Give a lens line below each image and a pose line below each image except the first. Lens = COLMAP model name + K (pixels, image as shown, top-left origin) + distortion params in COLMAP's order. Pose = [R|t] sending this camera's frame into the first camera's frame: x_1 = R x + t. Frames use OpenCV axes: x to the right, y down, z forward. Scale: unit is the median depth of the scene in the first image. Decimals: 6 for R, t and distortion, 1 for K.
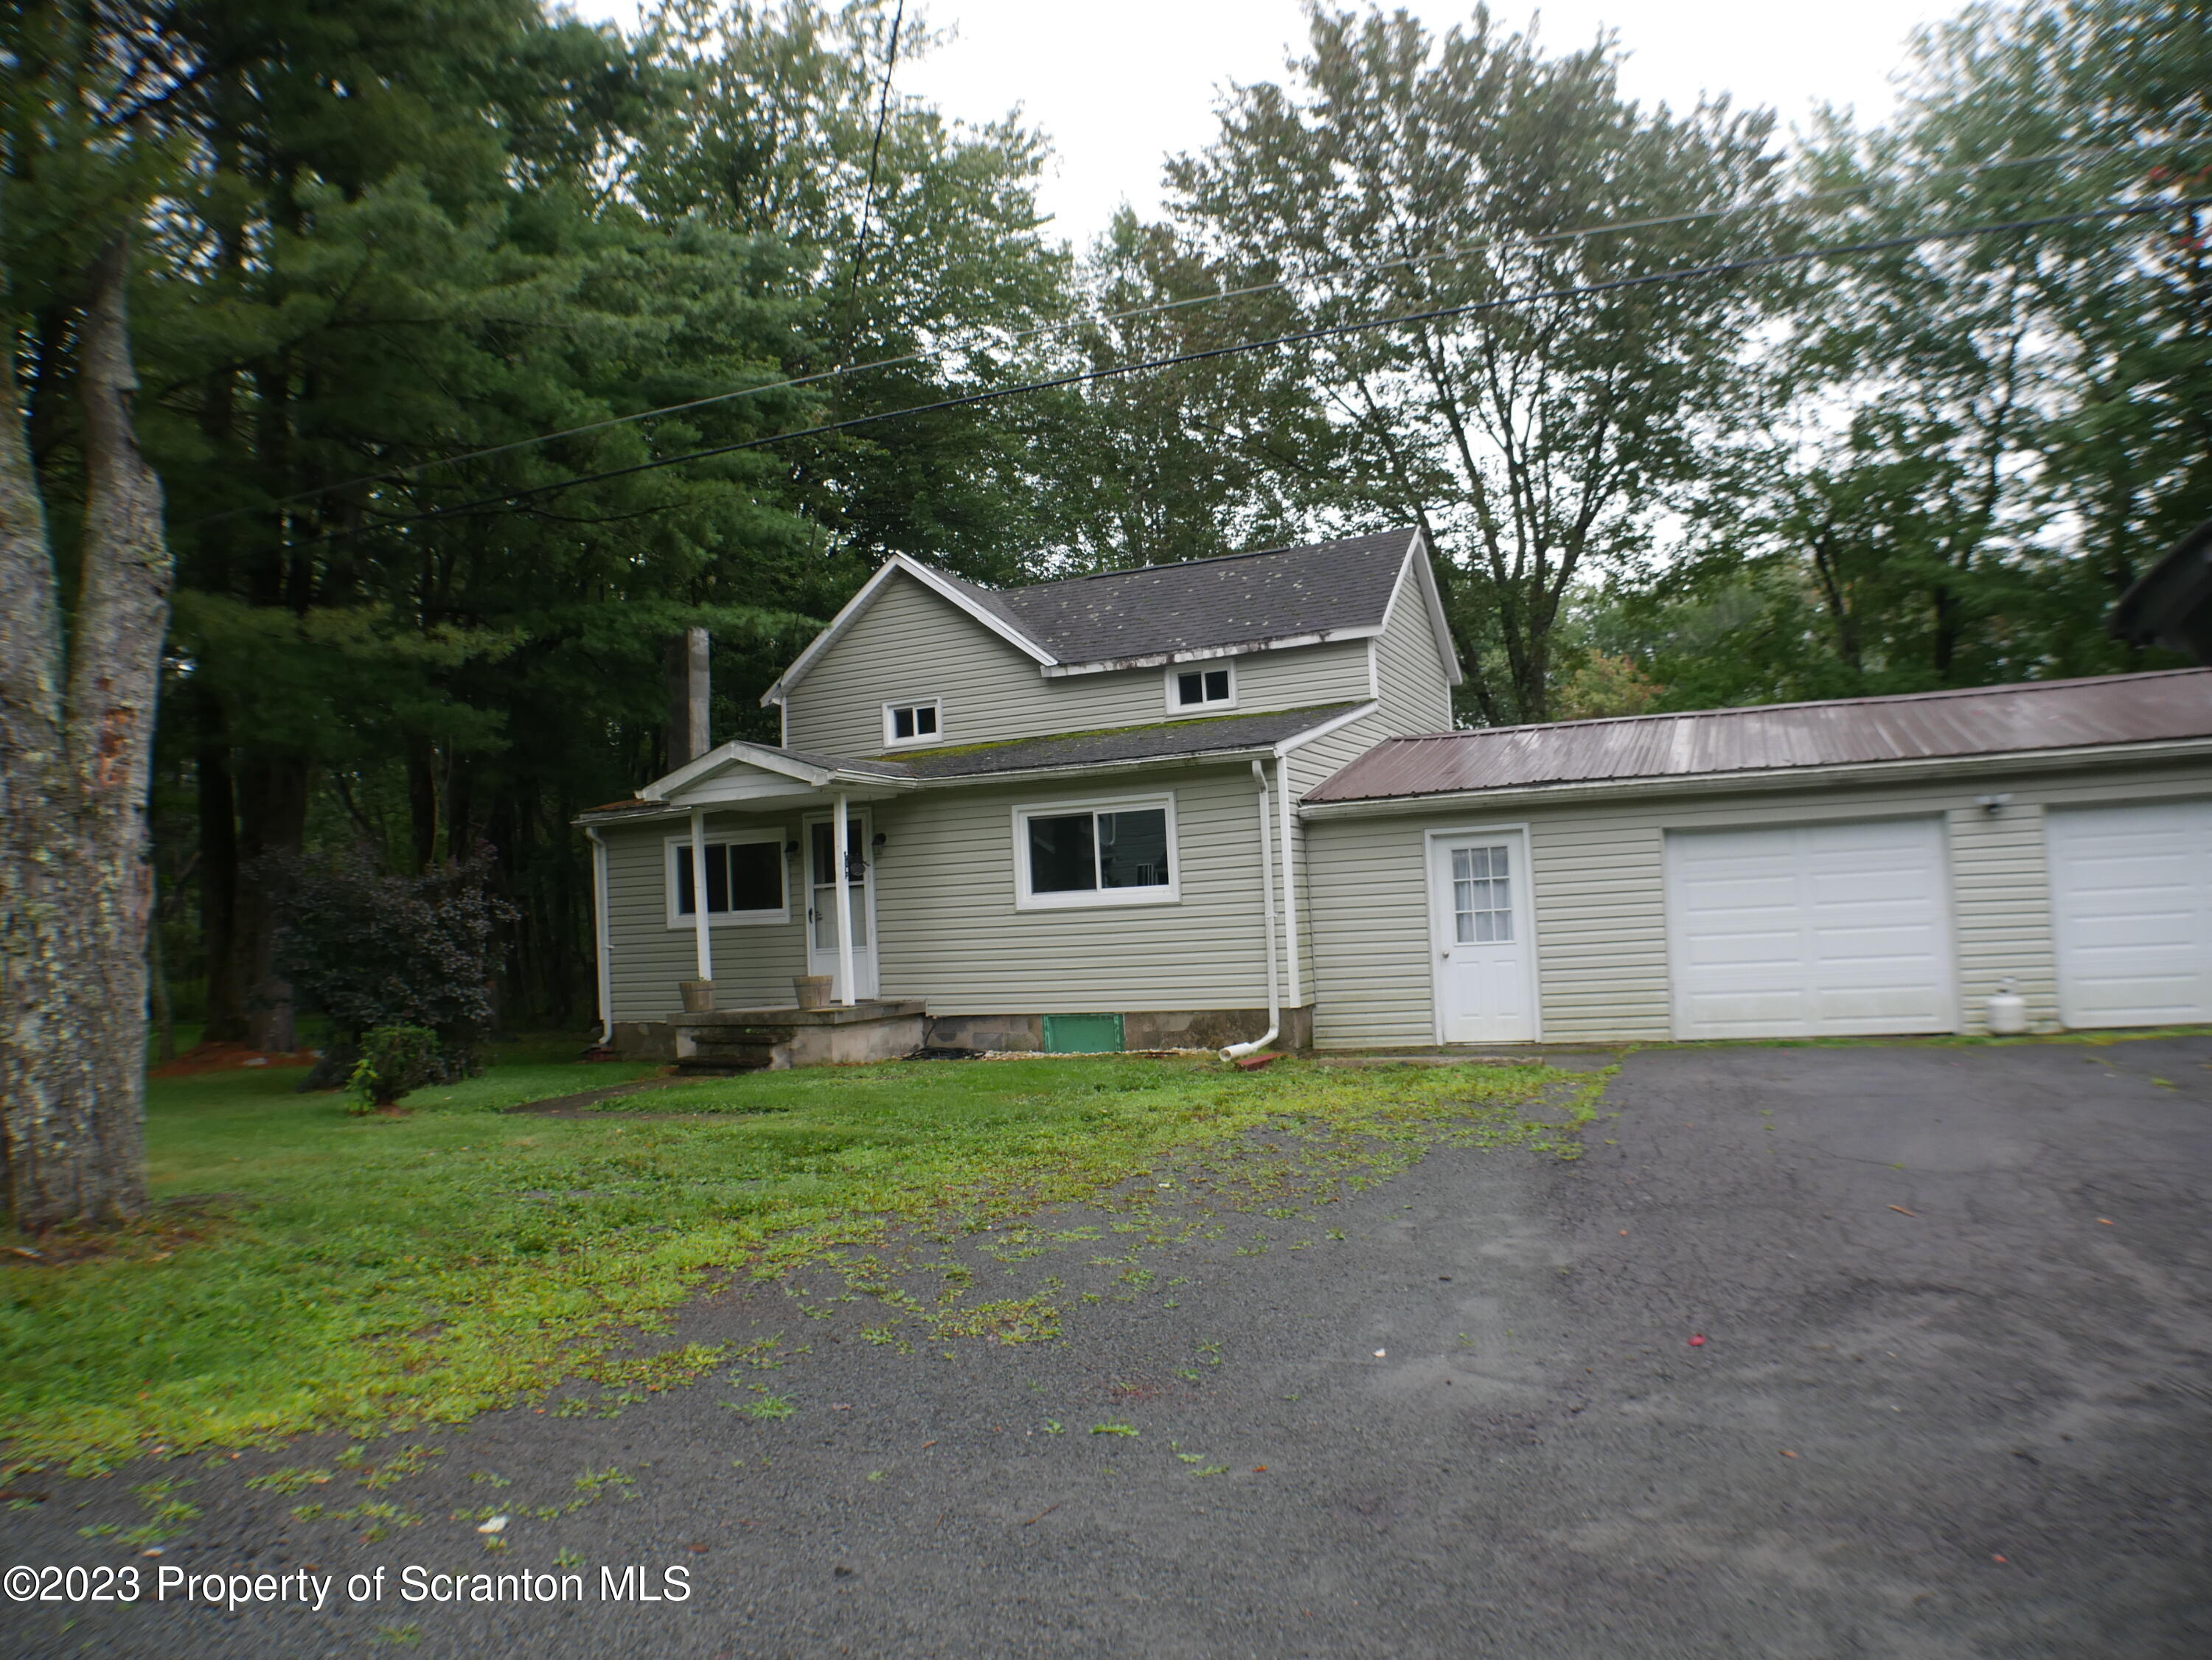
lens RADIAL K [[1458.7, 0, 1099.5], [0, 1458.7, 837.0], [0, 0, 1]] dist [-0.145690, 0.032965]
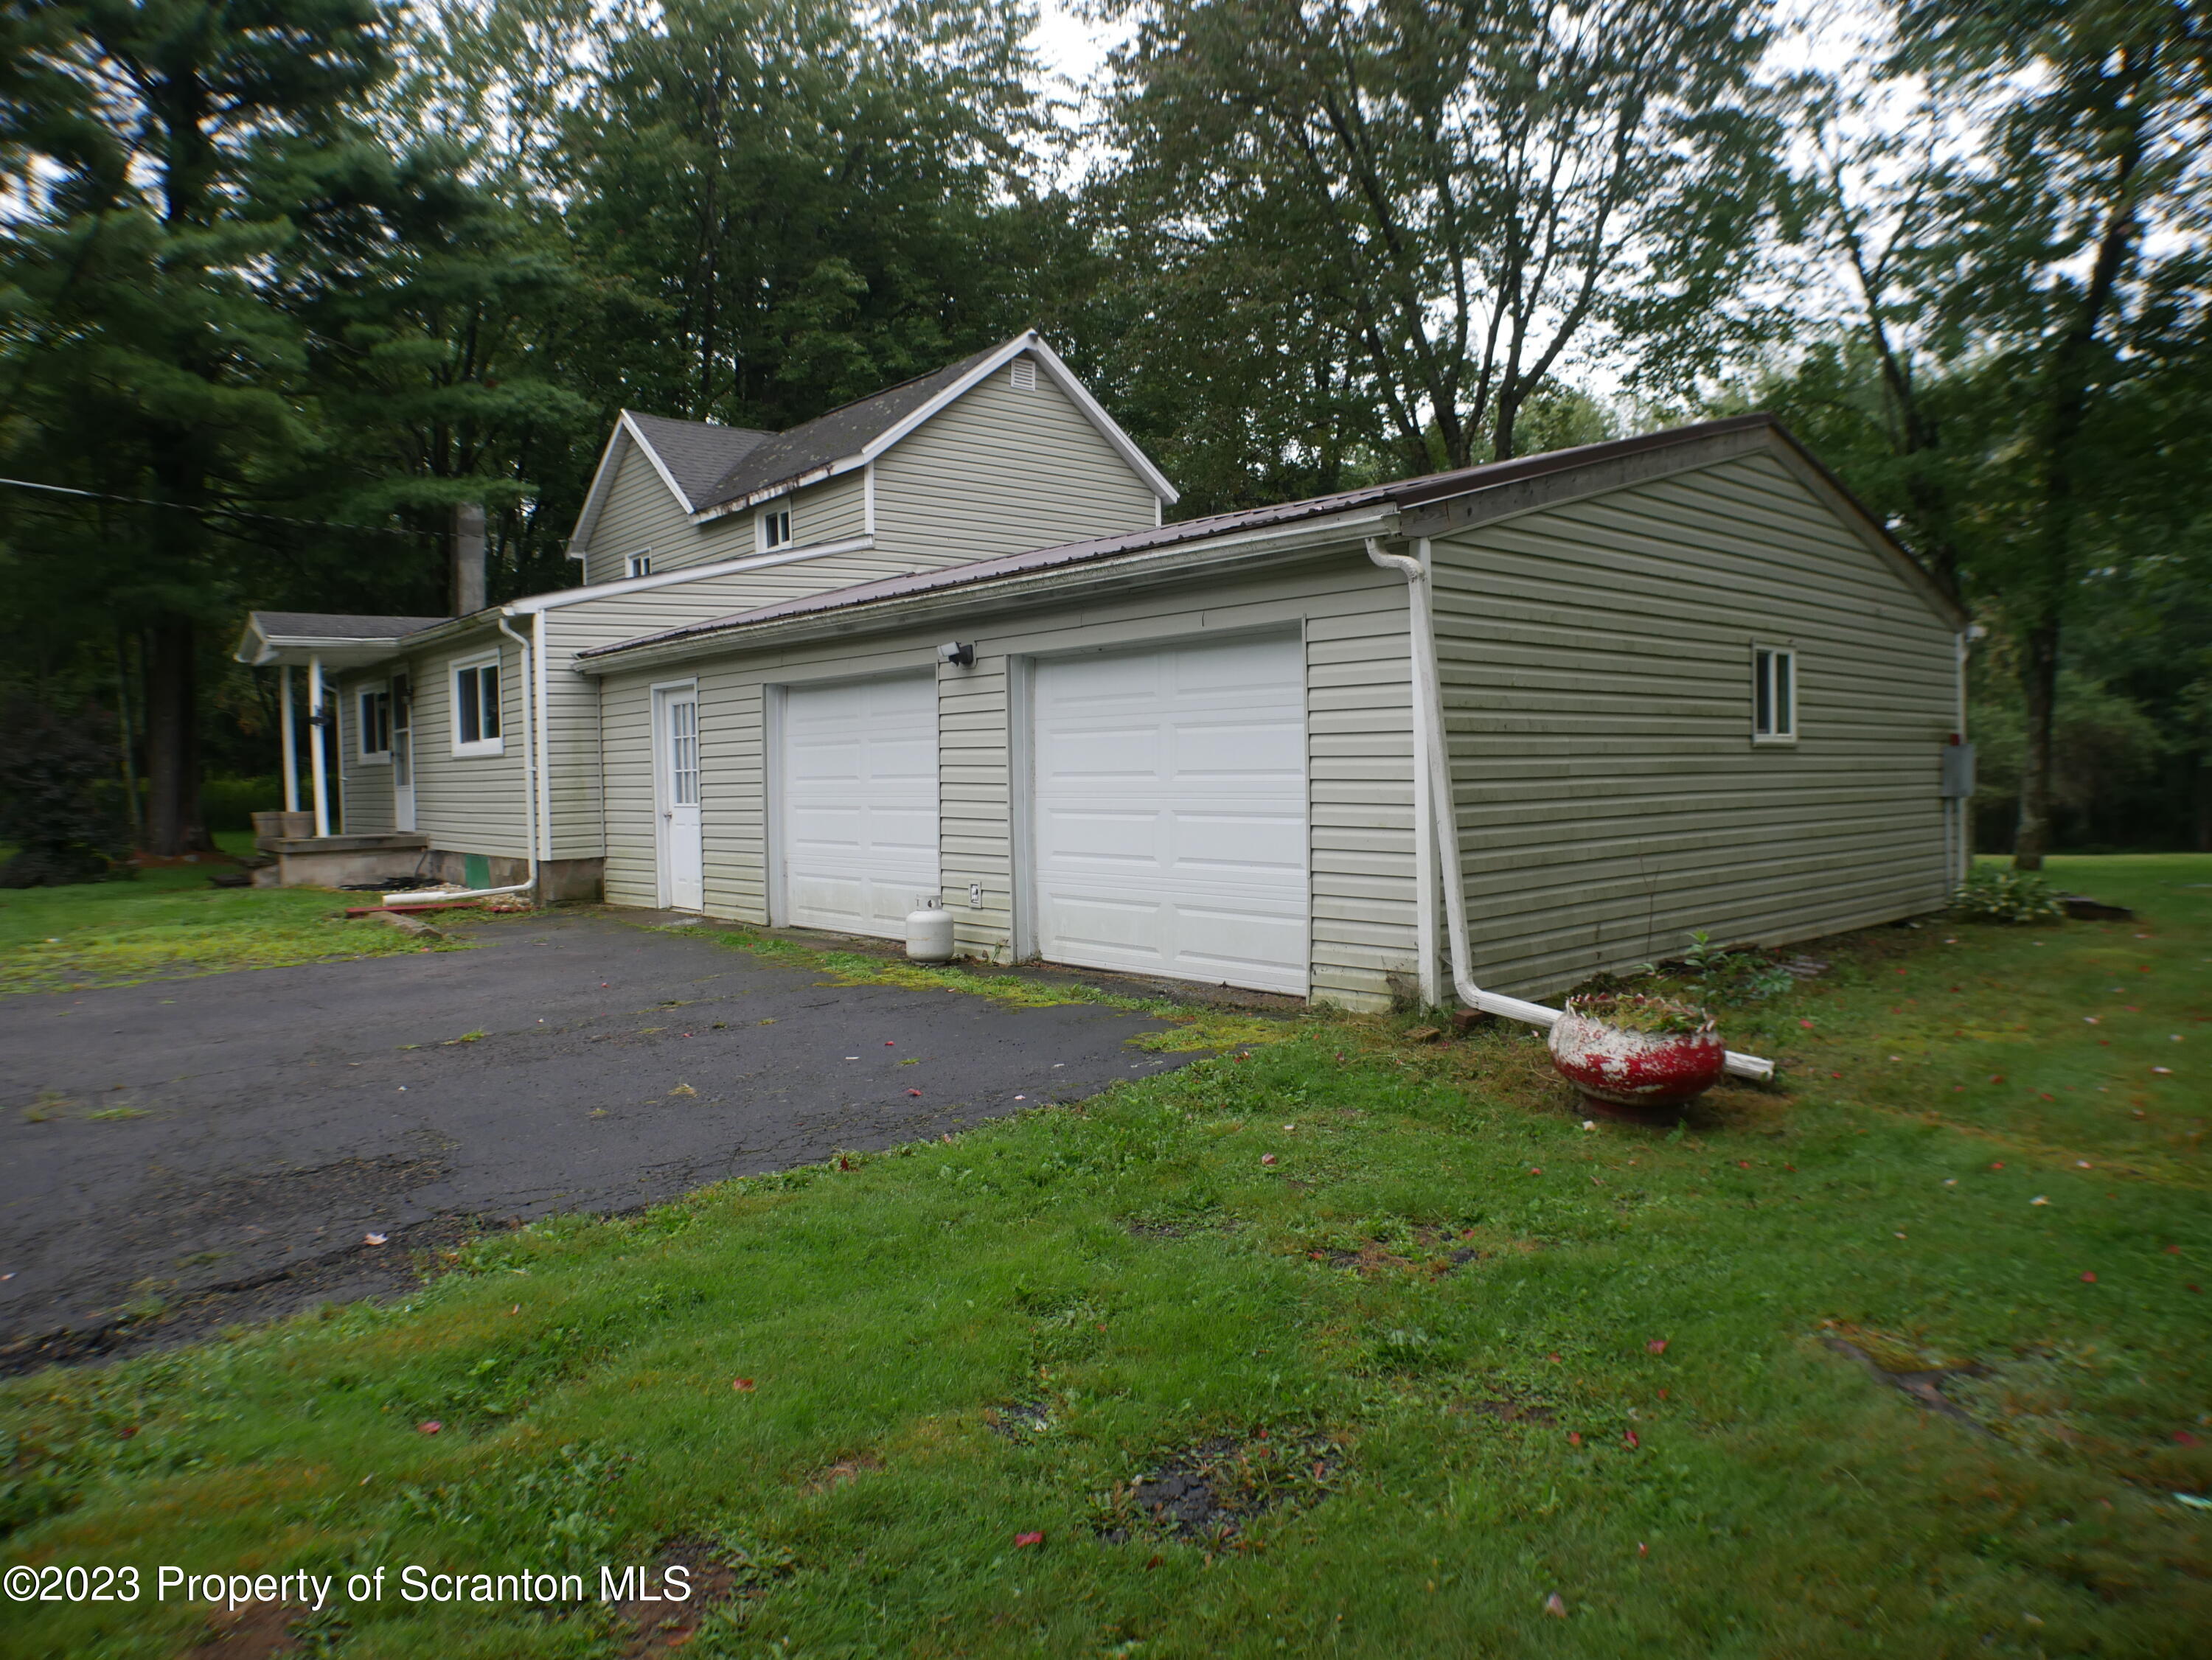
lens RADIAL K [[1461.7, 0, 1101.6], [0, 1461.7, 838.2], [0, 0, 1]] dist [-0.141595, 0.035118]
pose [[0.908937, 0.046503, -0.414333, 0.848859], [0.006269, 0.992124, 0.125105, -0.020288], [0.416887, -0.116310, 0.901486, 0.239244]]
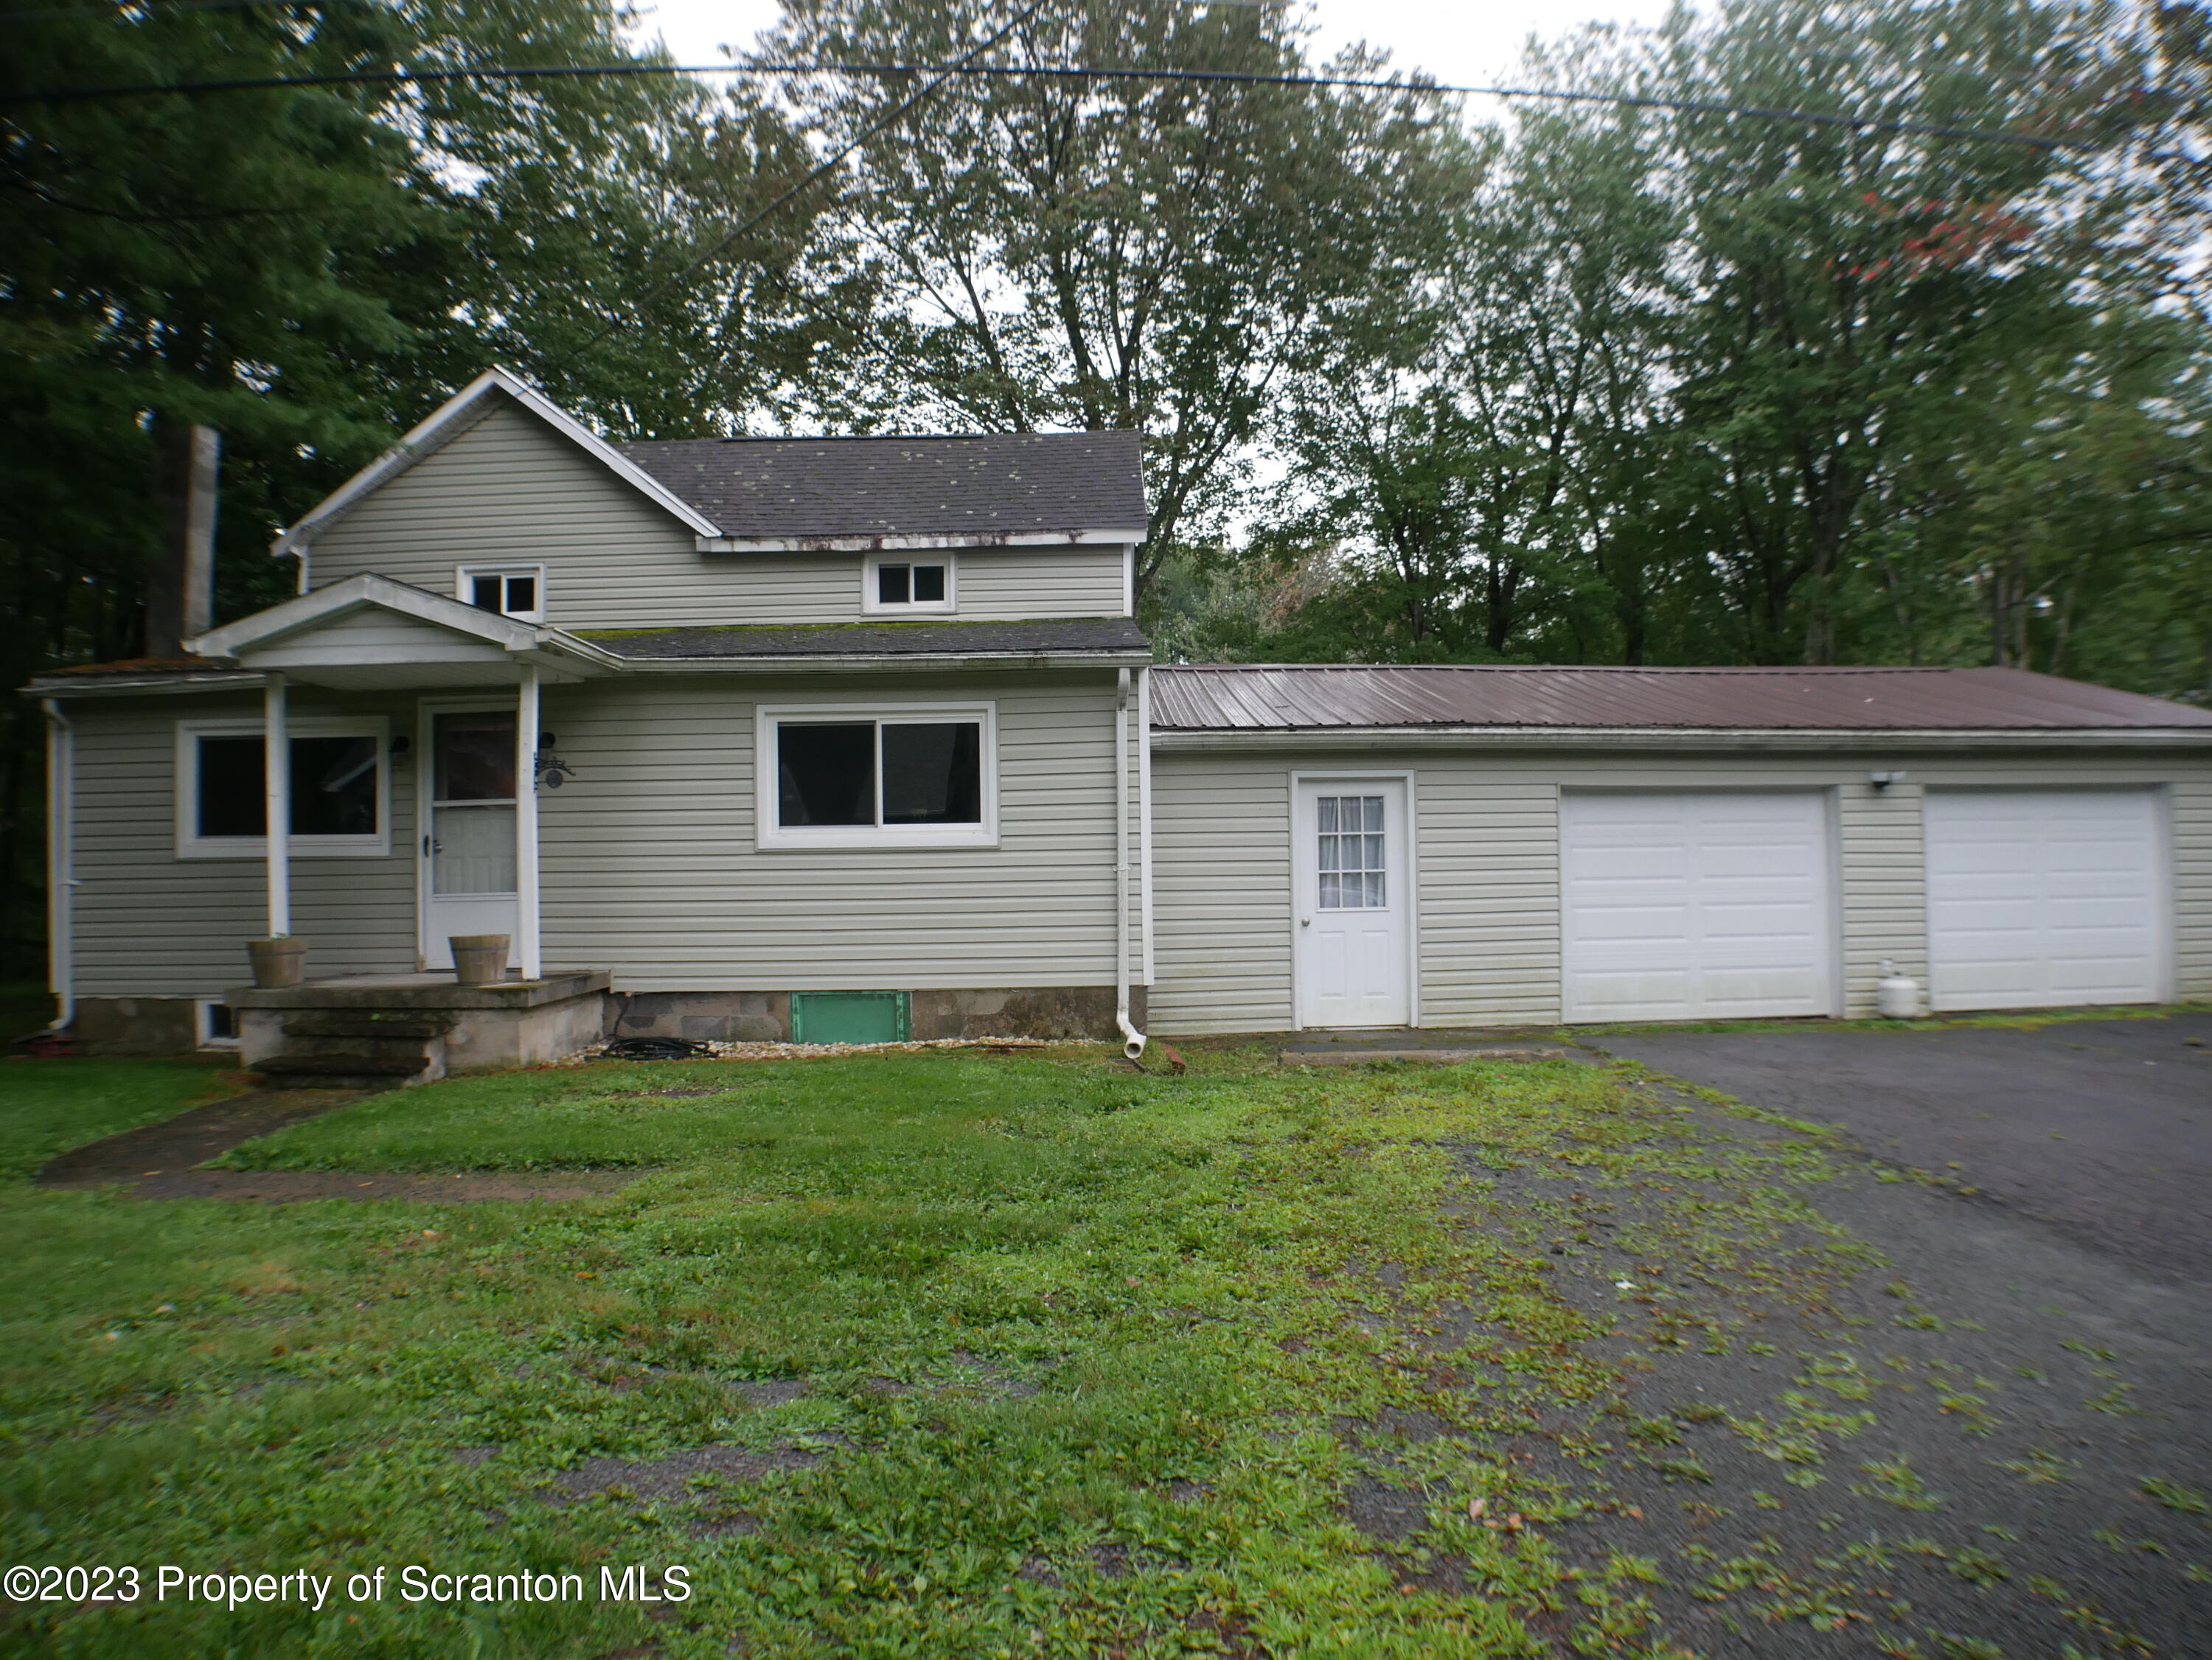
lens RADIAL K [[1453.9, 0, 1101.6], [0, 1453.9, 858.5], [0, 0, 1]] dist [-0.150308, 0.037391]
pose [[0.899870, 0.036594, 0.434620, -0.219886], [-0.054790, 0.998065, 0.029406, 0.025086], [-0.432703, -0.050274, 0.900134, 0.282028]]
